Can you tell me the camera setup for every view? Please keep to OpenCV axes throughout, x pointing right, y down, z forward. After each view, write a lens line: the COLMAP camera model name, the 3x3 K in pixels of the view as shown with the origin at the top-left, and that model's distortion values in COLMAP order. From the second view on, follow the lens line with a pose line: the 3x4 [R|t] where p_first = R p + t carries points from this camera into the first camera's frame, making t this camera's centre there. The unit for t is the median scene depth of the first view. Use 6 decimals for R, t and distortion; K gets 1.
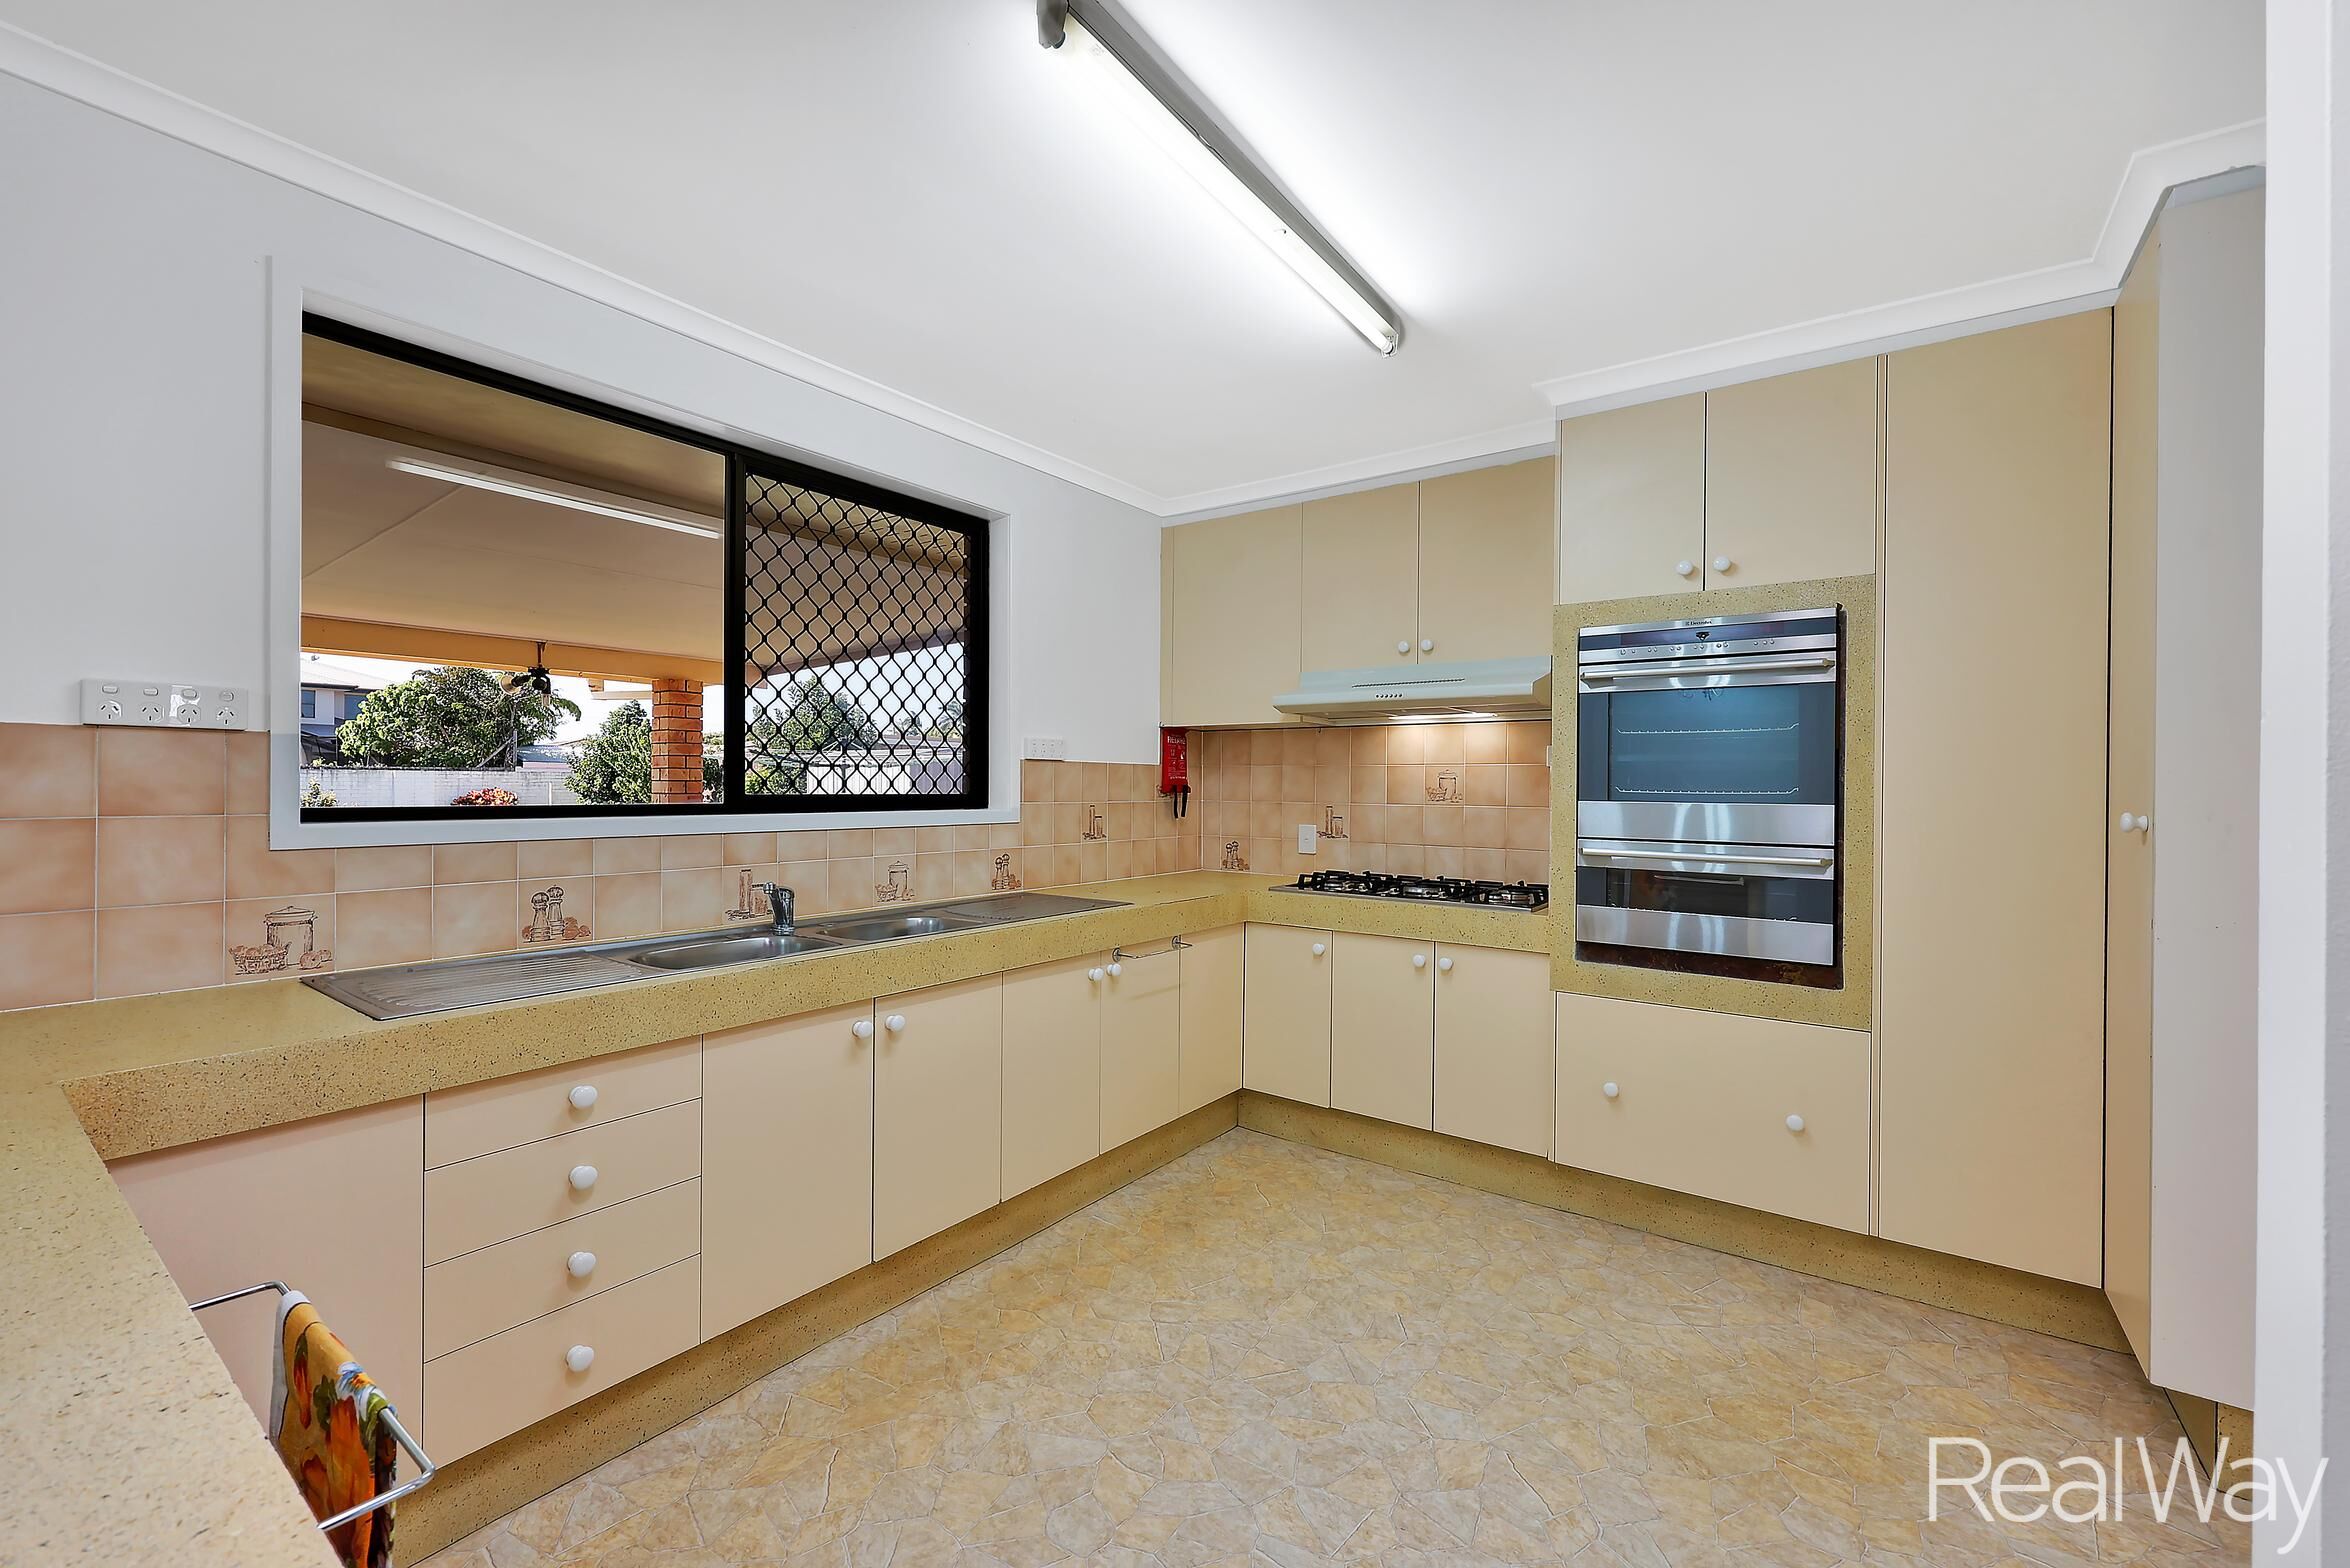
lens RADIAL K [[946.6, 0, 1175.0], [0, 946.6, 784.0], [0, 0, 1]] dist [-0.000656, -0.000211]
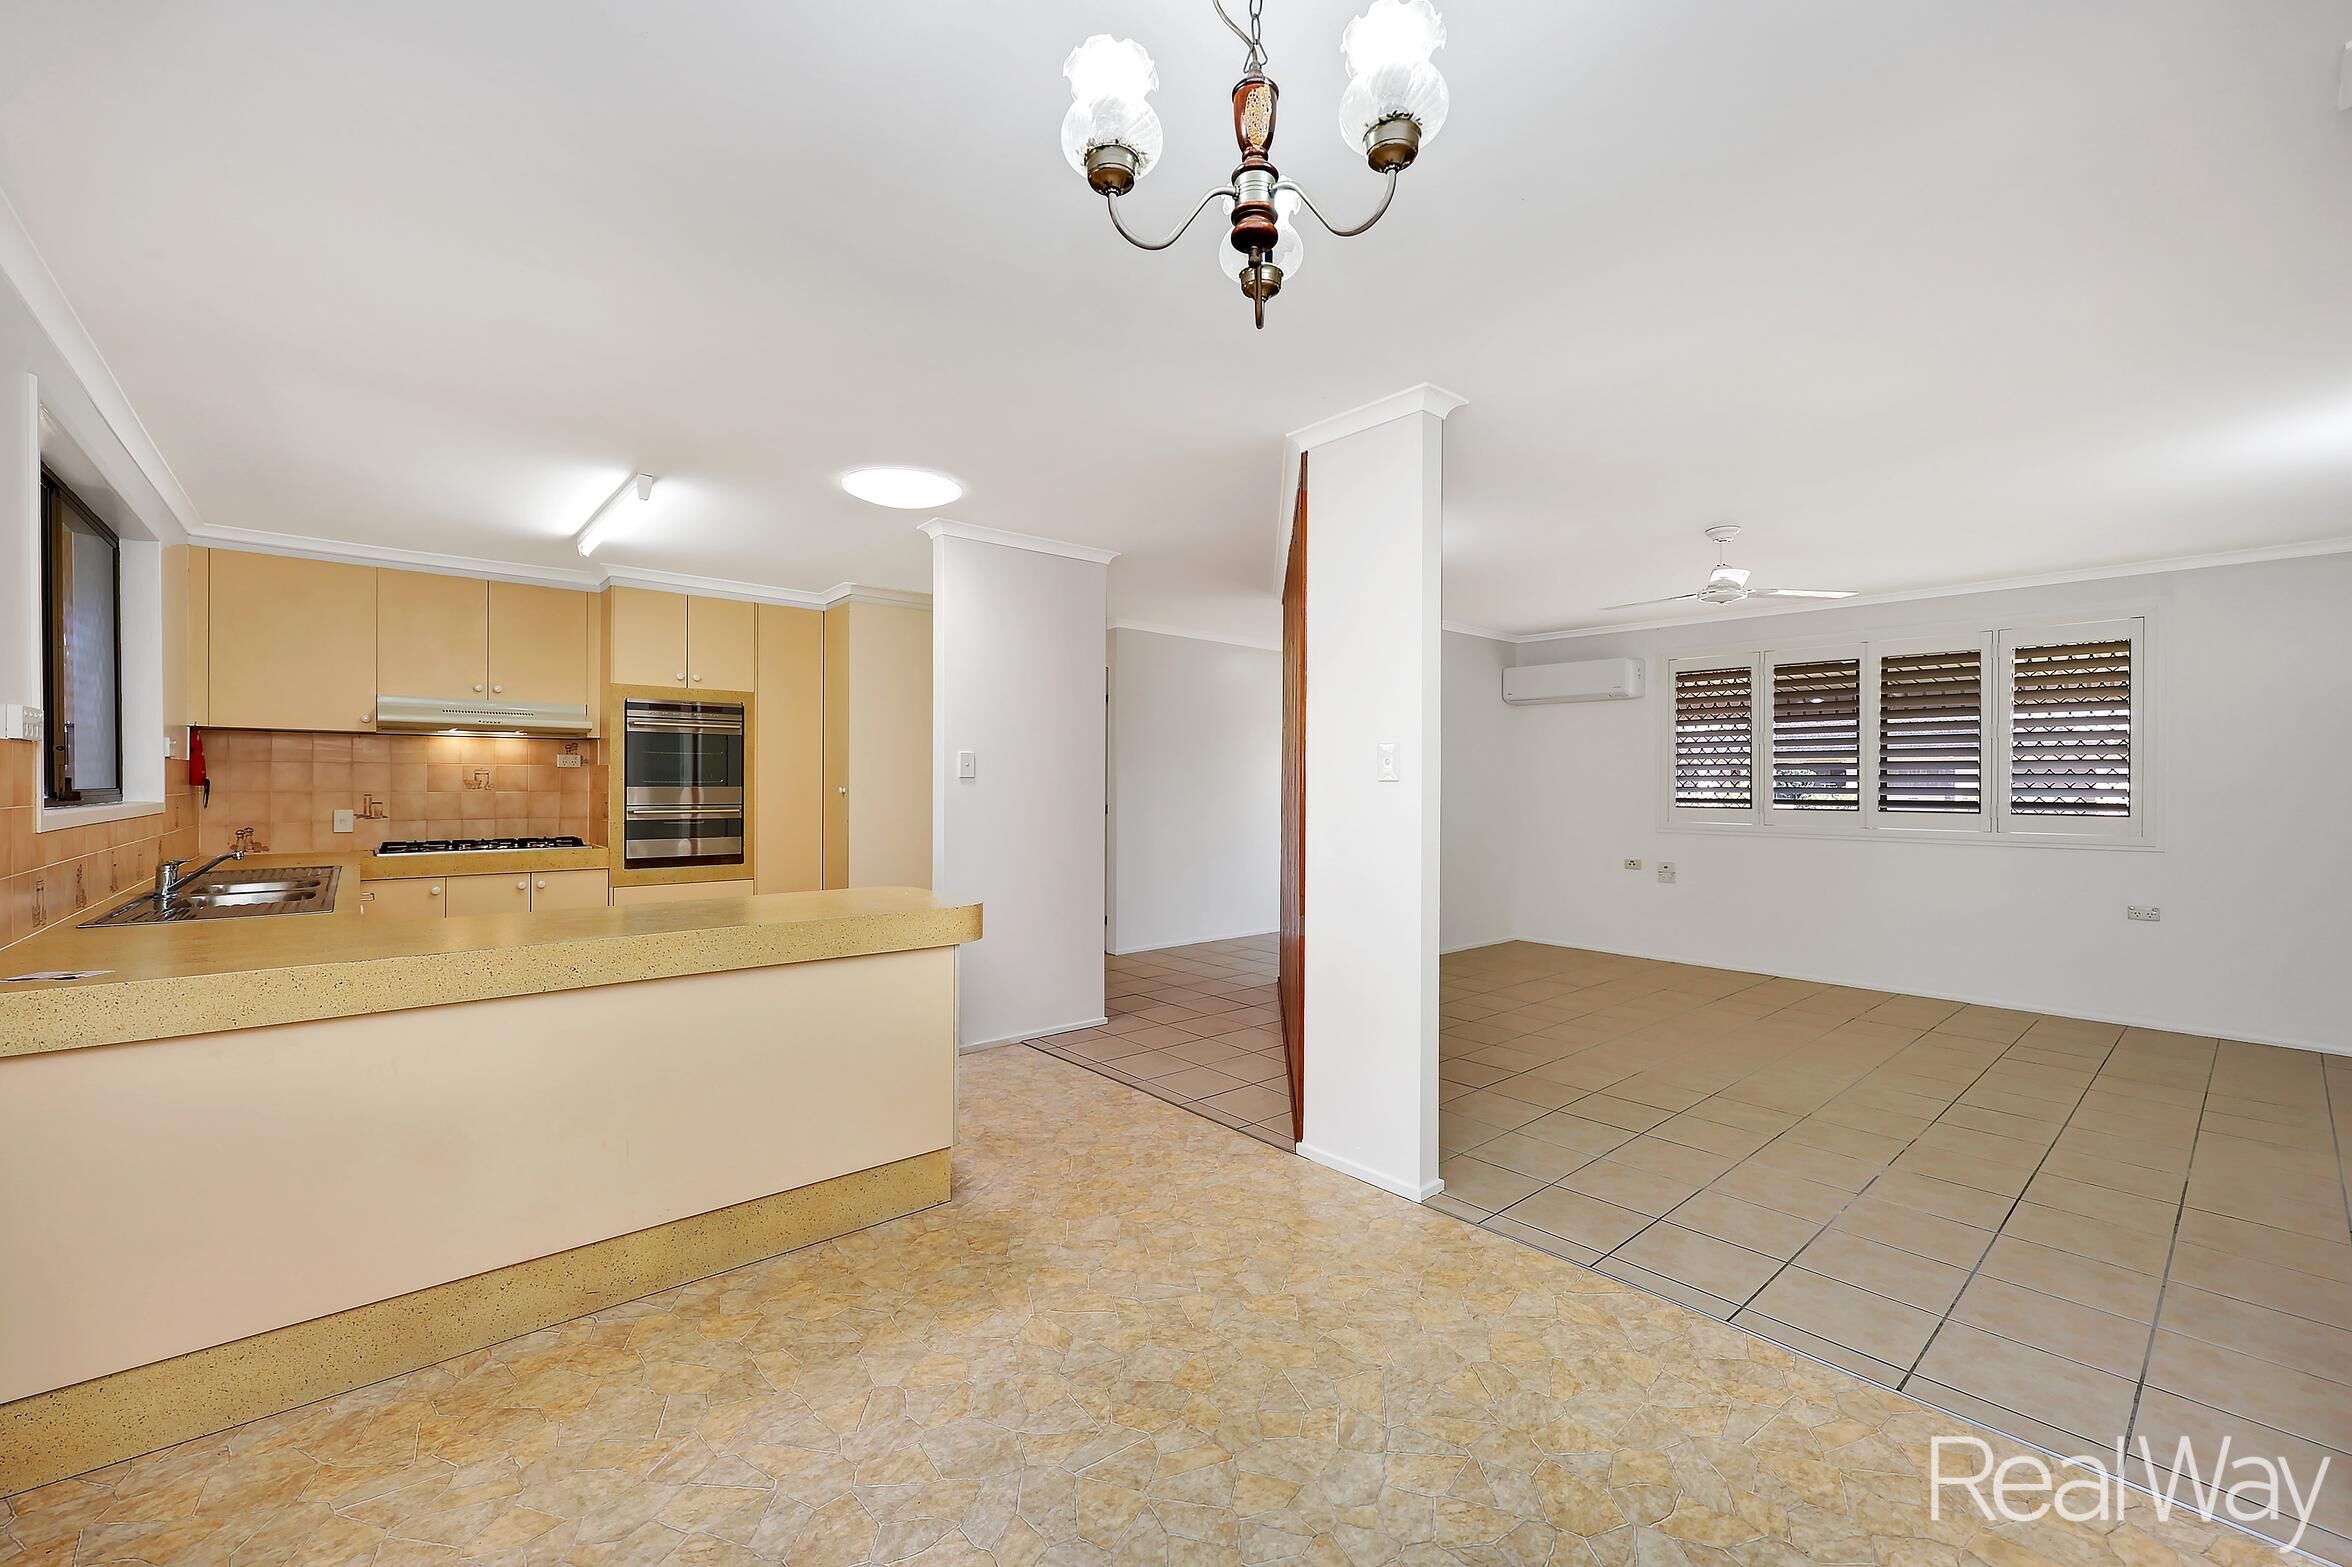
lens RADIAL K [[947.4, 0, 1176.0], [0, 947.4, 783.5], [0, 0, 1]] dist [-0.000656, -0.000211]
pose [[0.229057, -0.009904, 0.973363, -1.078036], [-0.001631, 0.999943, 0.010558, -0.009277], [-0.973412, -0.004006, 0.229028, -0.484028]]
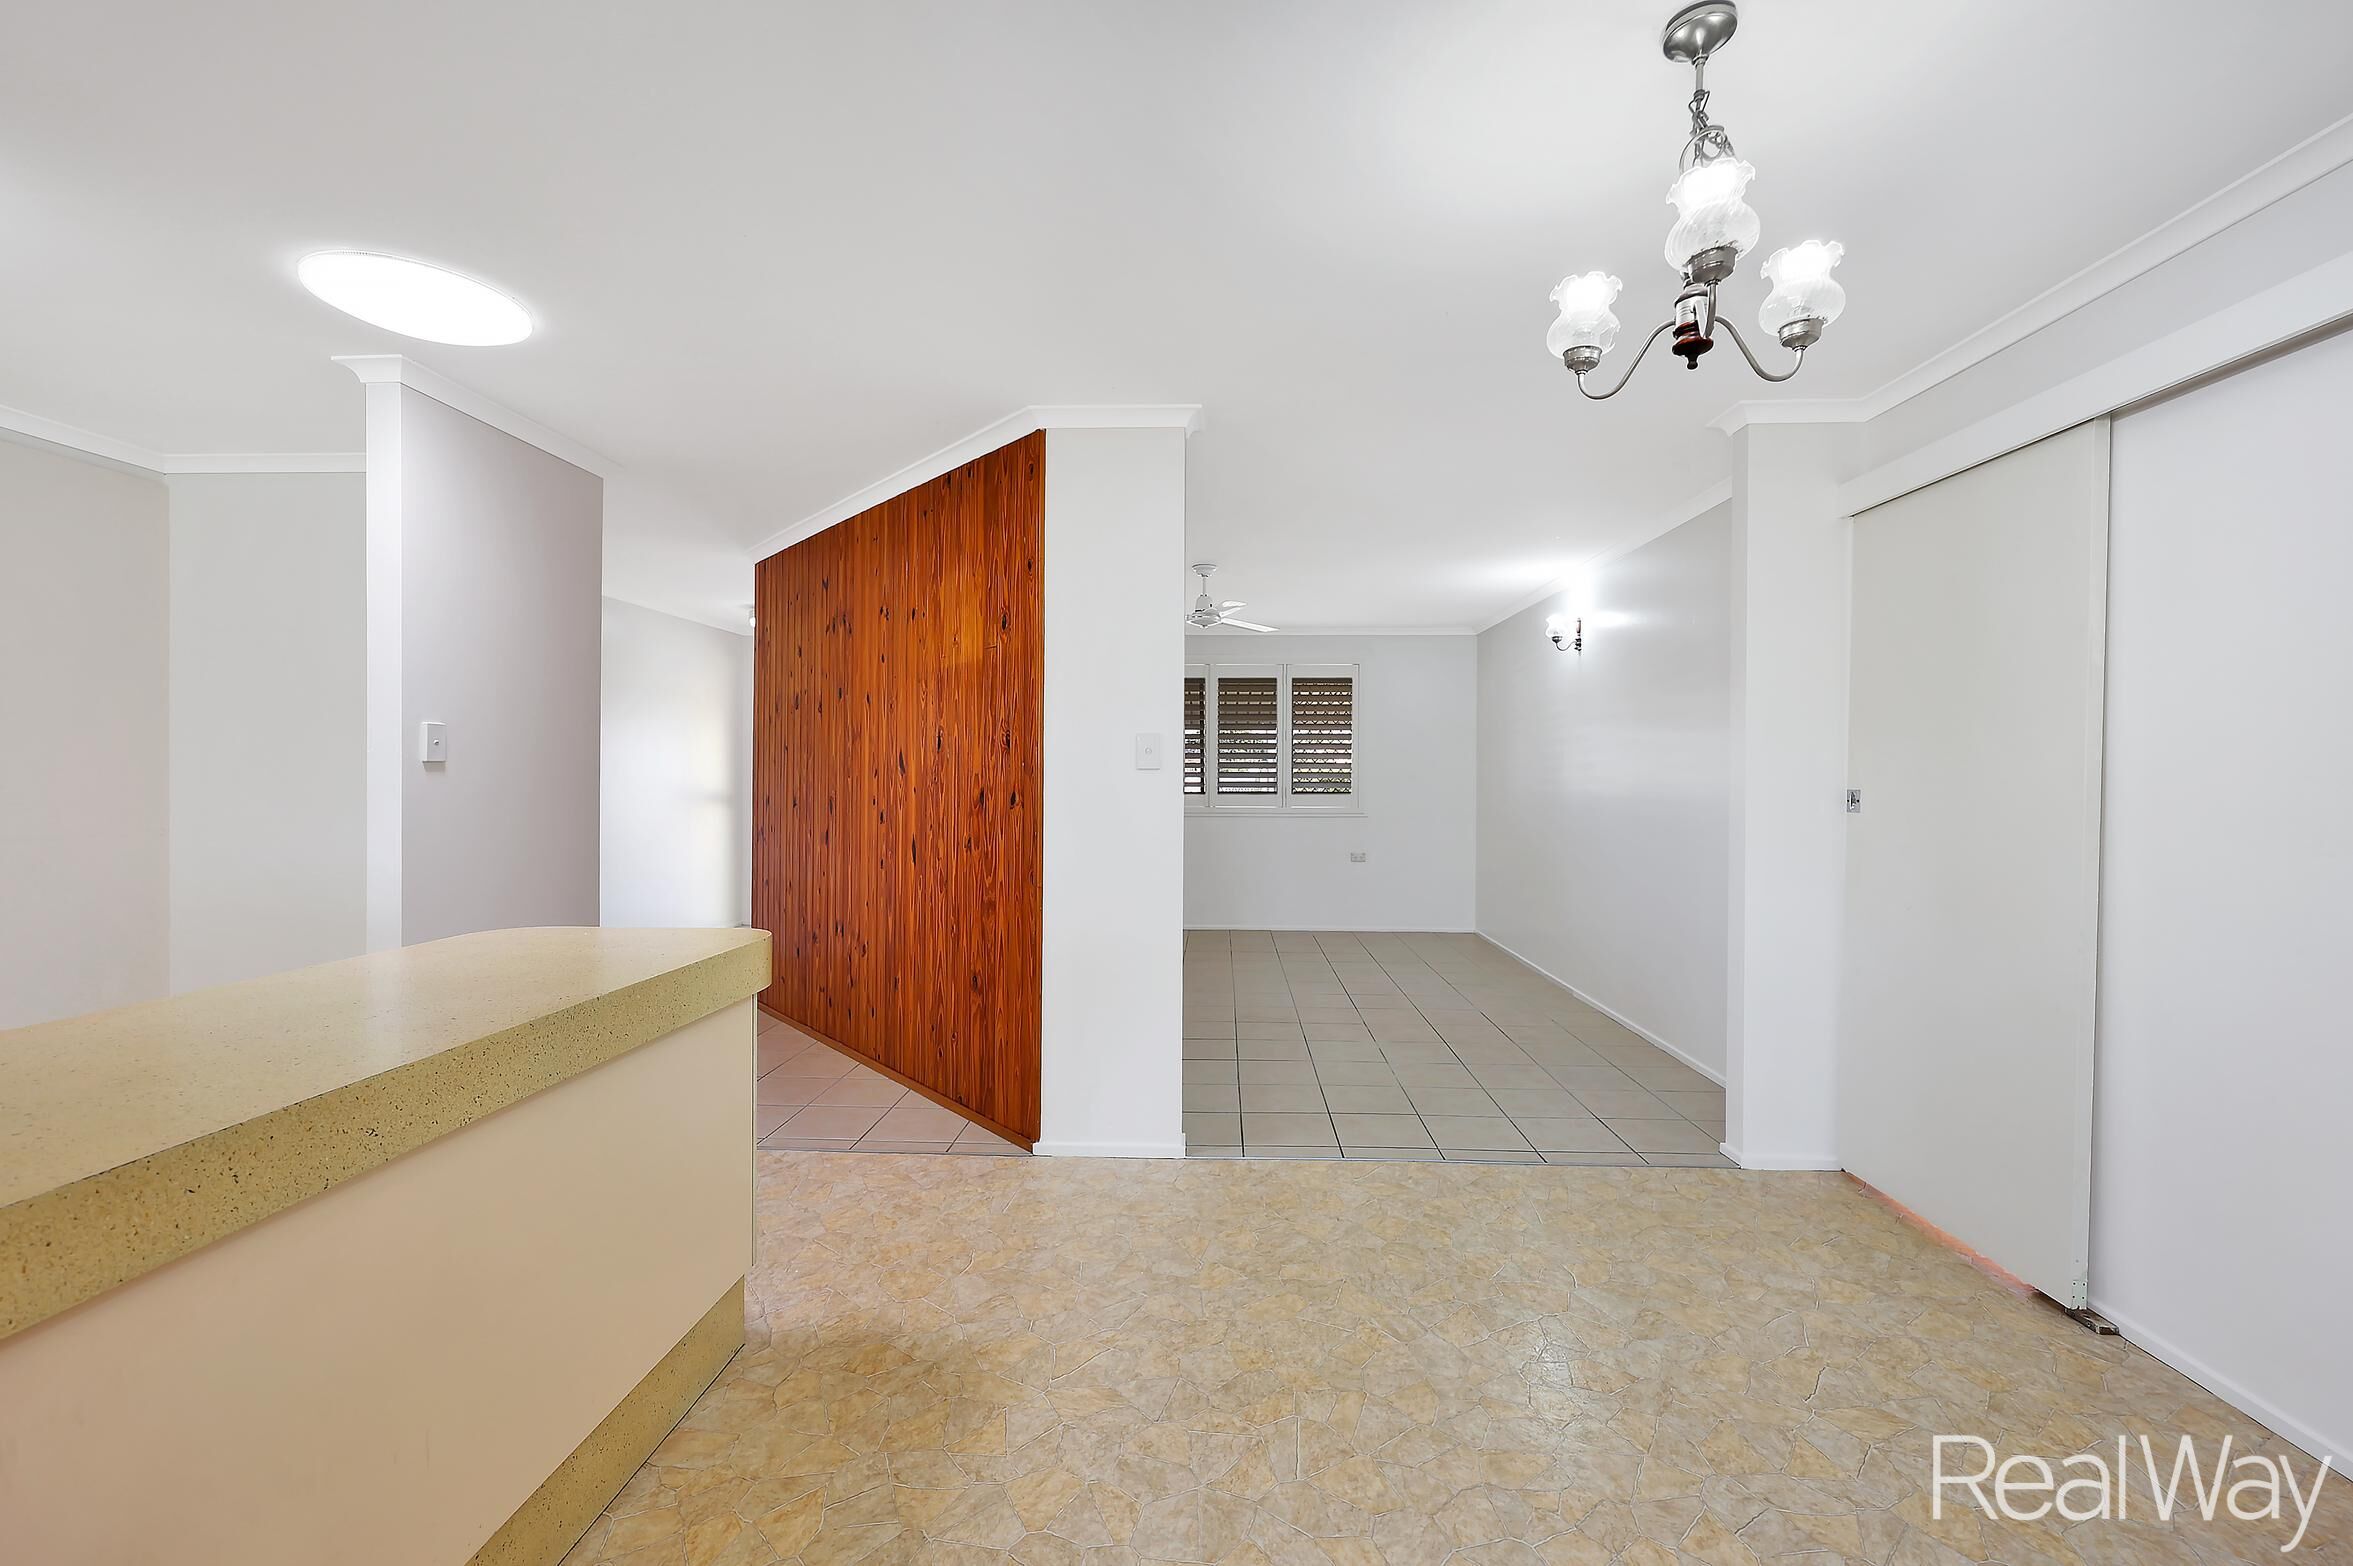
lens RADIAL K [[962.3, 0, 1178.6], [0, 962.3, 778.1], [0, 0, 1]] dist [0.000772, 0.000067]
pose [[-0.555671, -0.014460, 0.831276, -0.968411], [-0.008881, 0.999895, 0.011456, -0.005451], [-0.831355, -0.001017, -0.555741, 0.066324]]
